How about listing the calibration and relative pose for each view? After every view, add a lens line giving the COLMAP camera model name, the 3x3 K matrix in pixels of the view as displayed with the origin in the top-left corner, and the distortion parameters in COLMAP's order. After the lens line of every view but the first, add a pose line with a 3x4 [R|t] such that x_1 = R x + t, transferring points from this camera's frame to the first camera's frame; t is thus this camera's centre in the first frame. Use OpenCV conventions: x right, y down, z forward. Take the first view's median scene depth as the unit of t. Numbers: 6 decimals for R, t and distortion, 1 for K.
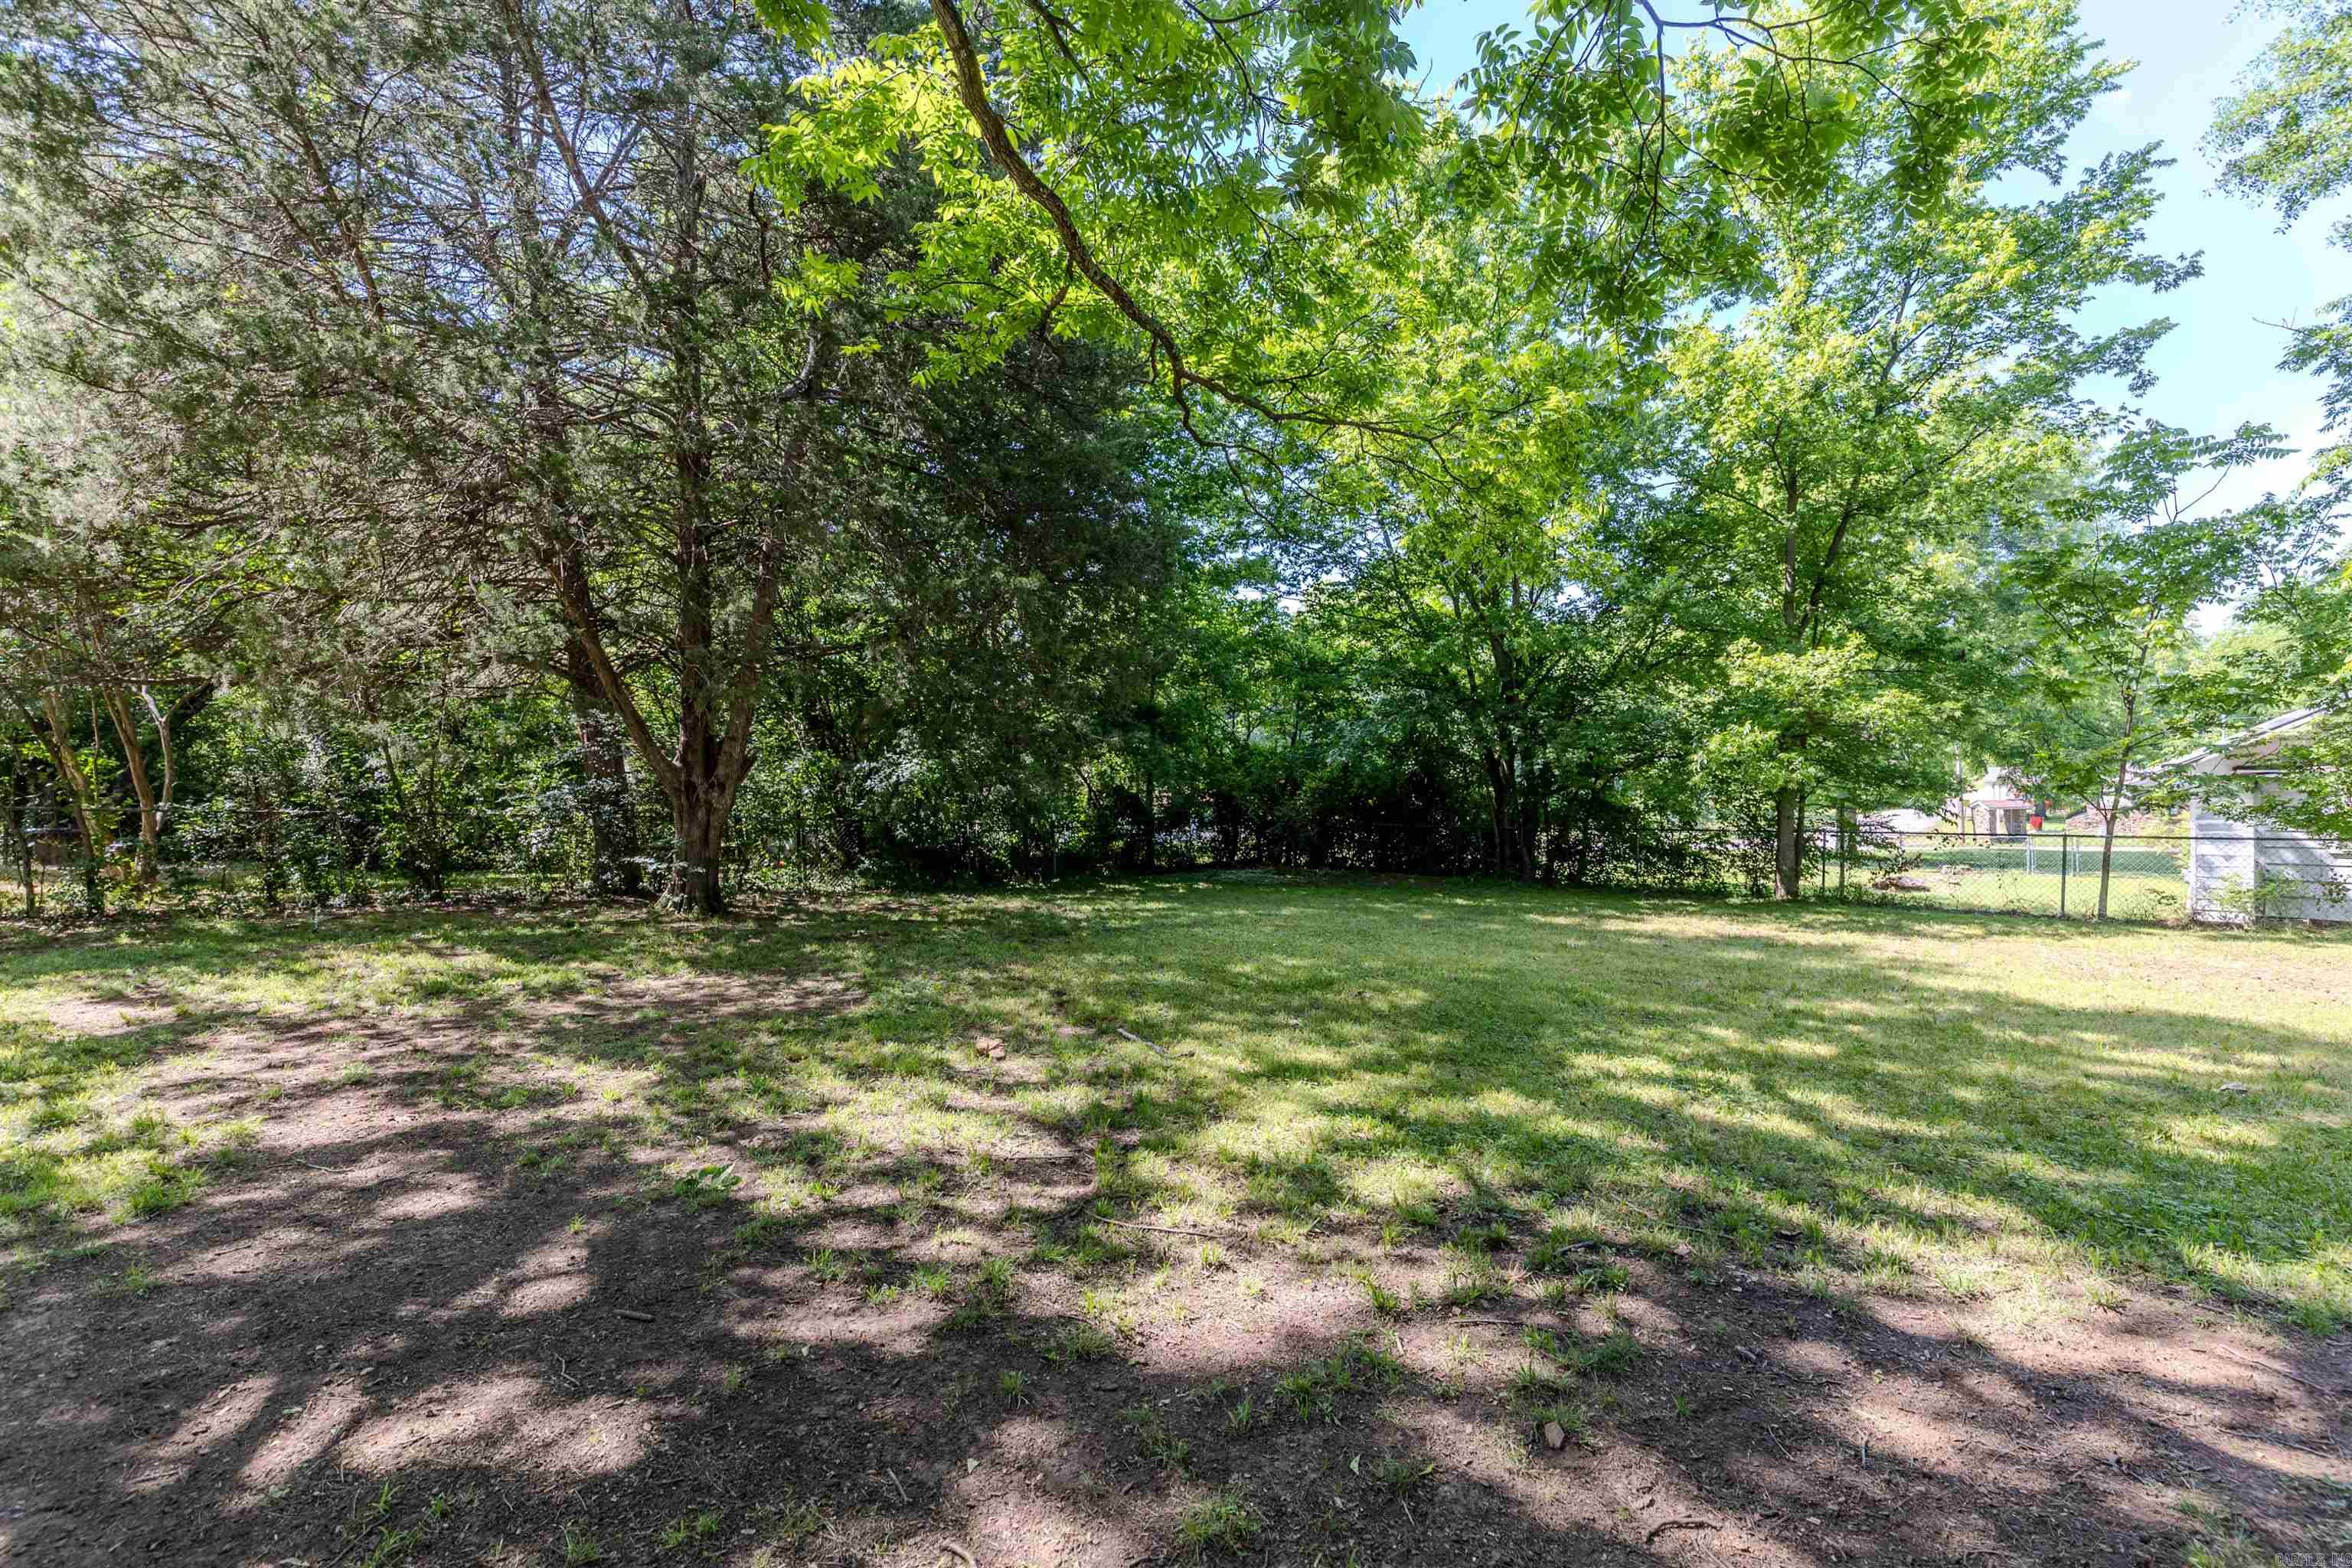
lens RADIAL K [[1080.6, 0, 1170.3], [0, 1080.6, 799.6], [0, 0, 1]] dist [0.001438, 0.000366]
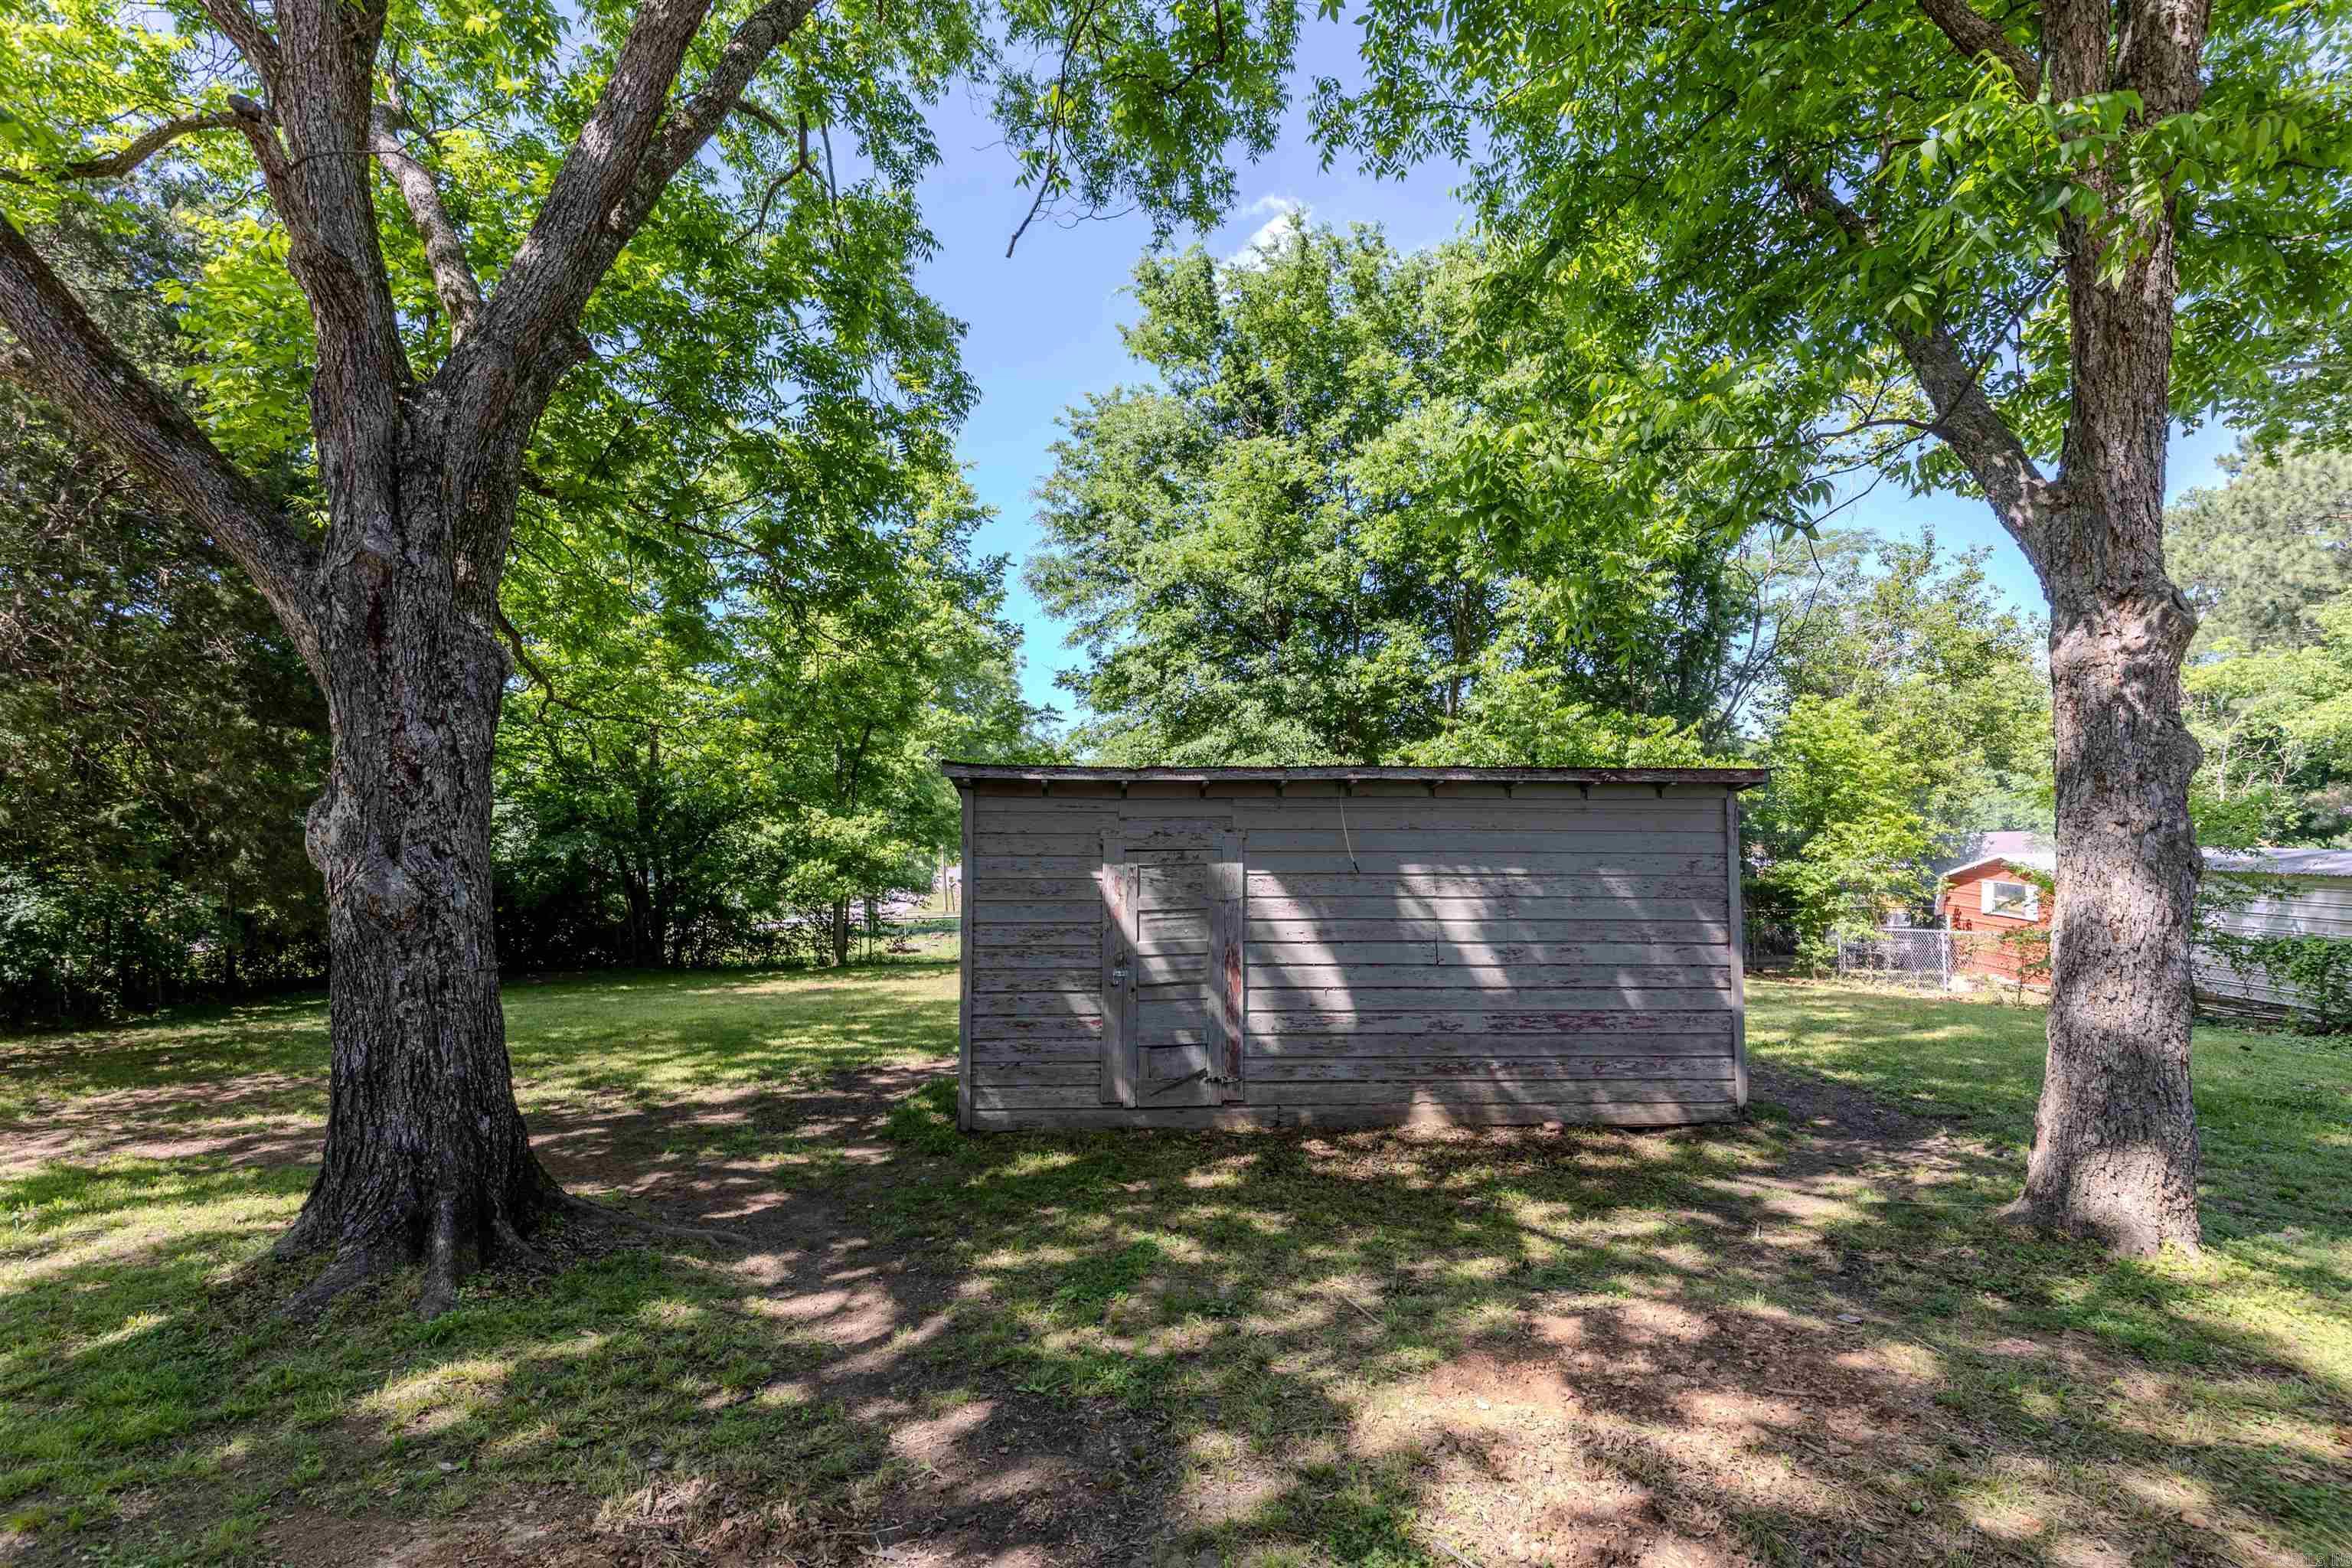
lens RADIAL K [[1080.6, 0, 1170.3], [0, 1080.6, 799.6], [0, 0, 1]] dist [0.001438, 0.000366]
pose [[0.675437, 0.026206, 0.736952, -0.262800], [0.026680, 0.997846, -0.059936, -0.039520], [-0.736935, 0.060145, 0.673283, -0.415374]]
